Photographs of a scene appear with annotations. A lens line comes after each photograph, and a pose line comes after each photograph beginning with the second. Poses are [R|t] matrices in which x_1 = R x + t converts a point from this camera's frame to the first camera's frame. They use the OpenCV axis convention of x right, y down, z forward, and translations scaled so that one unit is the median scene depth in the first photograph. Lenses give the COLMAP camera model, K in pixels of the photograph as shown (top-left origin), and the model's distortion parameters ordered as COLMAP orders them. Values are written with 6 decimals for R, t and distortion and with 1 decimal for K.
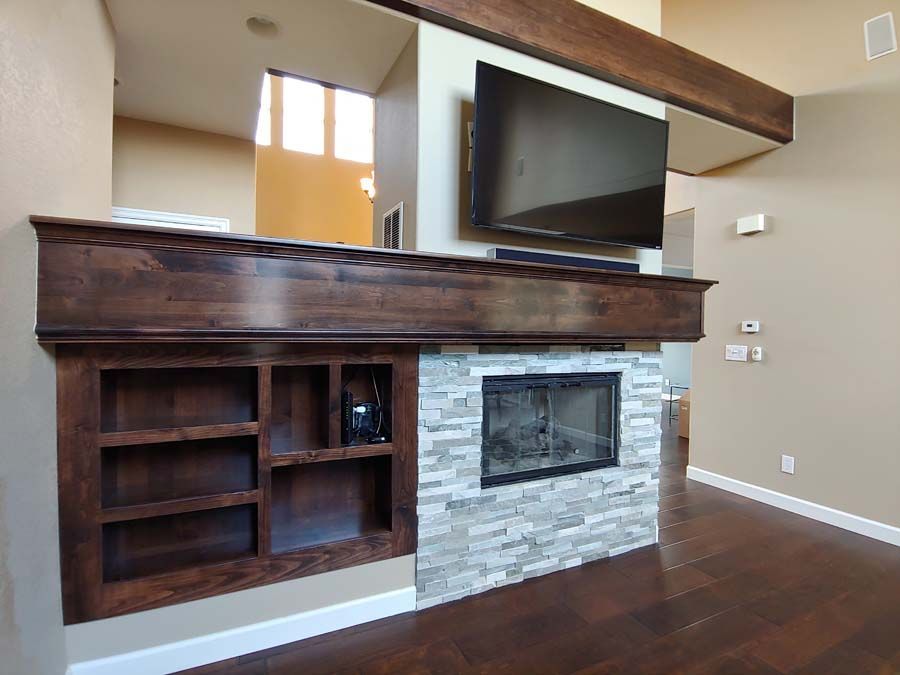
lens RADIAL K [[455.0, 0, 449.0], [0, 455.0, 329.2], [0, 0, 1]] dist [-0.016558, 0.000385]
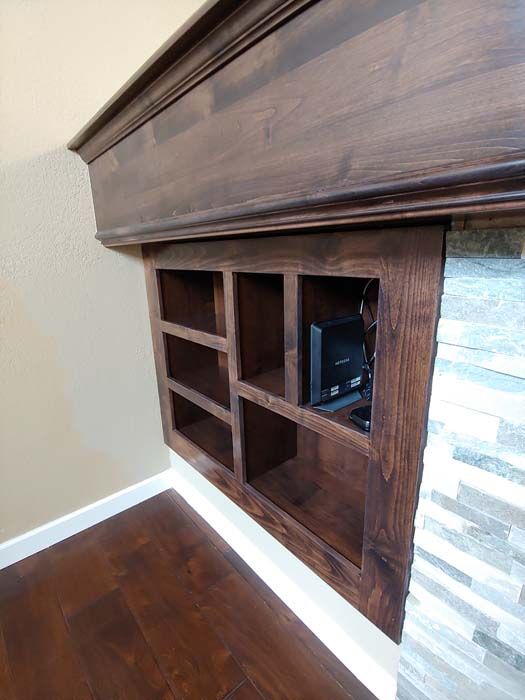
lens RADIAL K [[353.9, 0, 263.3], [0, 353.9, 350.0], [0, 0, 1]] dist [-0.016558, 0.000385]
pose [[0.251895, 0.248528, -0.935298, 0.171903], [0.043134, 0.962618, 0.267405, 0.041527], [0.966793, -0.107701, 0.231759, 0.735146]]
